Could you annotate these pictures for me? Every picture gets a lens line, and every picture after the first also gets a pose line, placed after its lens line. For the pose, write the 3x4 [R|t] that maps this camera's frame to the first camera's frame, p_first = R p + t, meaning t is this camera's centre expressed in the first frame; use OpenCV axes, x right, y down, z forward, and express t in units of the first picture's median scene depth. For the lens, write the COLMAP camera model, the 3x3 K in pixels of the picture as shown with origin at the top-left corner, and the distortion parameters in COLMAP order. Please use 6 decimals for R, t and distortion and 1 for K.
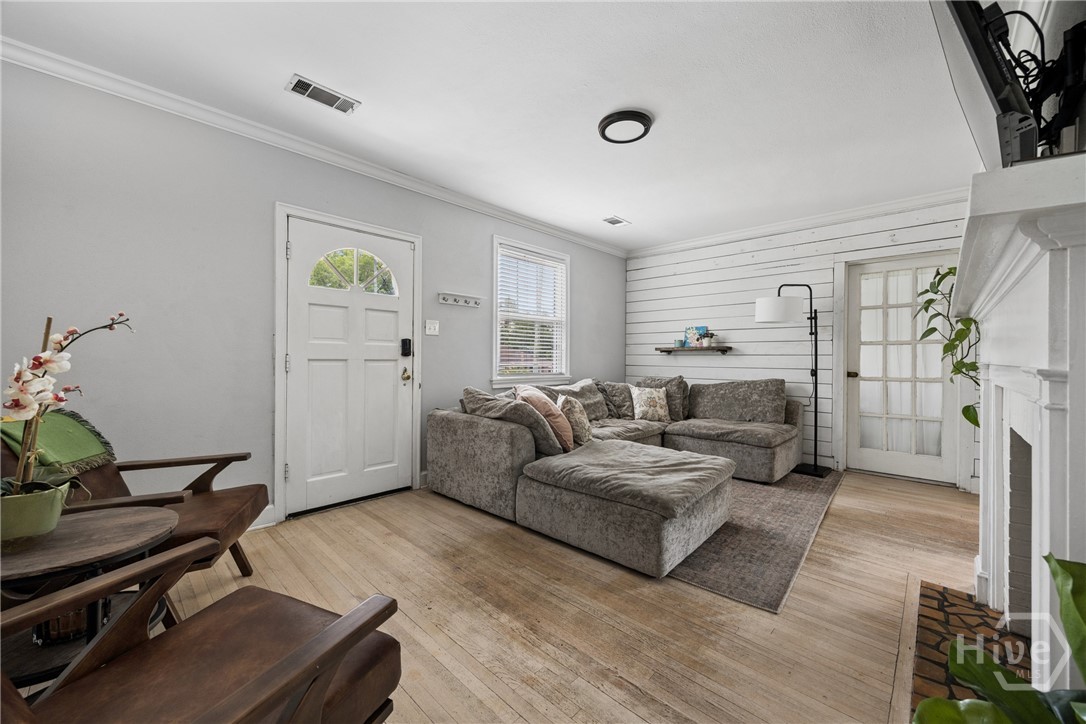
lens RADIAL K [[440.6, 0, 542.8], [0, 440.6, 359.5], [0, 0, 1]] dist [-0.001198, 0.000026]
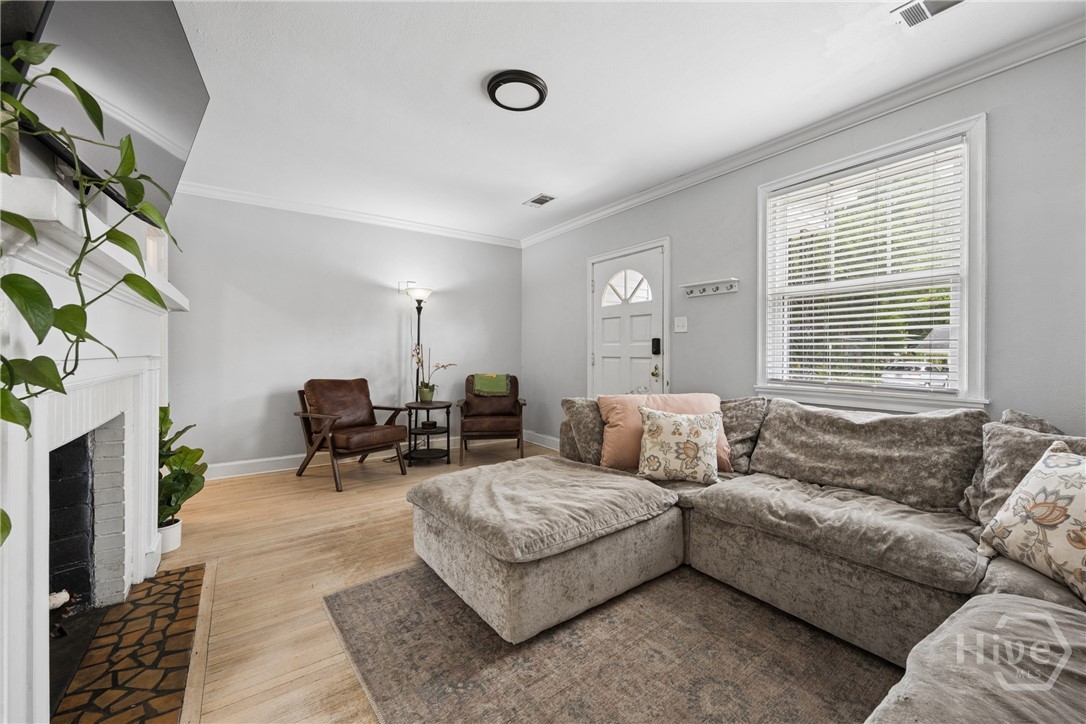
lens RADIAL K [[409.7, 0, 514.3], [0, 409.7, 354.9], [0, 0, 1]] dist [0.000254, 0.000079]
pose [[-0.241118, -0.004211, -0.970487, 0.751049], [-0.011831, 0.999929, -0.001399, -0.001196], [0.970424, 0.011145, -0.241151, 0.918049]]
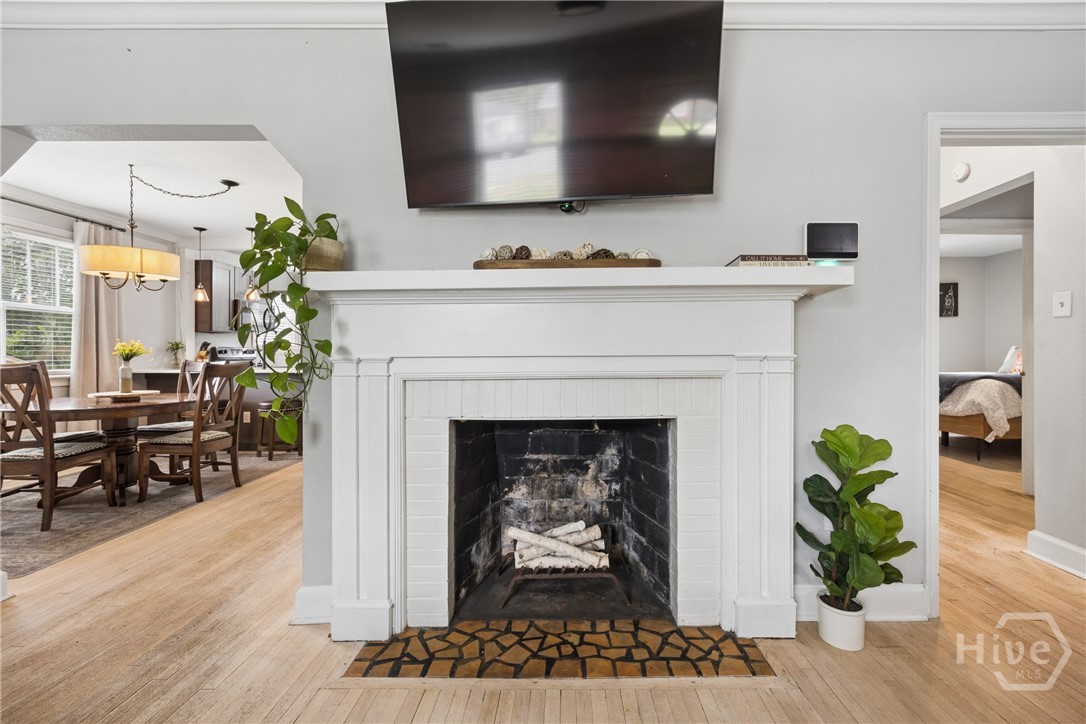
lens RADIAL K [[451.5, 0, 567.0], [0, 451.5, 354.7], [0, 0, 1]] dist [0.002788, 0.000433]
pose [[-0.701574, -0.003460, 0.712589, 0.074673], [0.002808, 0.999967, 0.007619, -0.000582], [-0.712591, 0.007346, -0.701541, 0.770899]]
